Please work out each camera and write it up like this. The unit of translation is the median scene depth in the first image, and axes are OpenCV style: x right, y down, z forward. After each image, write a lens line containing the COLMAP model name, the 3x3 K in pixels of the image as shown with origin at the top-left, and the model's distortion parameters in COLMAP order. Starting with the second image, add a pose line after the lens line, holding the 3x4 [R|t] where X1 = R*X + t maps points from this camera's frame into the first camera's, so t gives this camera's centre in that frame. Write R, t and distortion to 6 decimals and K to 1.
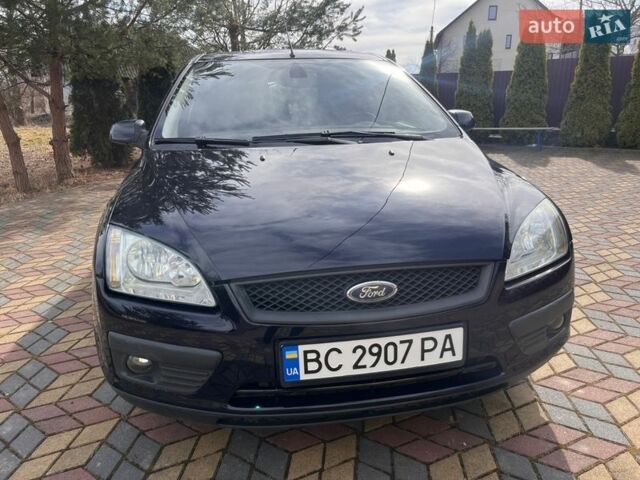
lens RADIAL K [[485.0, 0, 320.0], [0, 485.0, 240.0], [0, 0, 1]] dist [0.059261, -0.089199]
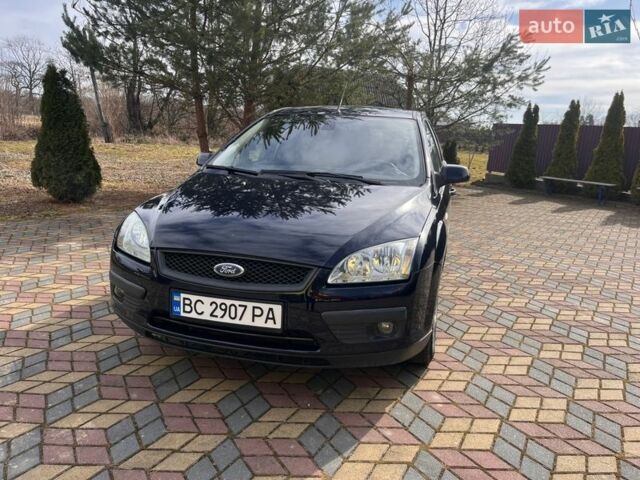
lens RADIAL K [[485.0, 0, 320.0], [0, 485.0, 240.0], [0, 0, 1]] dist [0.059261, -0.089199]
pose [[0.909210, 0.148617, -0.388910, 0.951640], [-0.177182, 0.983428, -0.038419, 0.020021], [0.376755, 0.103839, 0.920475, -0.333665]]
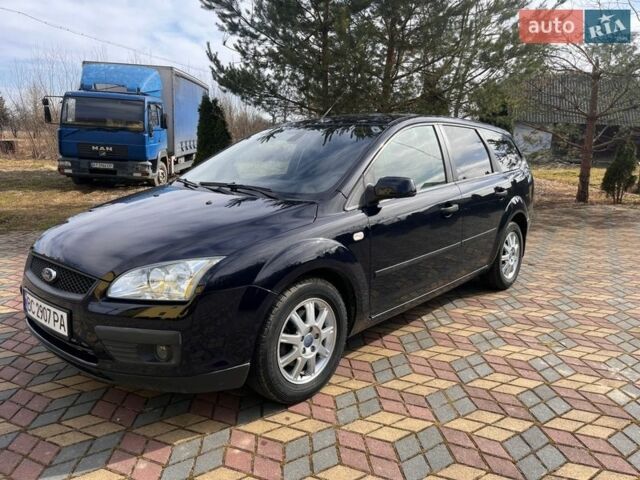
lens RADIAL K [[485.0, 0, 320.0], [0, 485.0, 240.0], [0, 0, 1]] dist [0.059261, -0.089199]
pose [[0.638781, 0.175794, -0.749036, 1.896216], [-0.237775, 0.970996, 0.025110, -0.265363], [0.731725, 0.162062, 0.662053, 0.542286]]
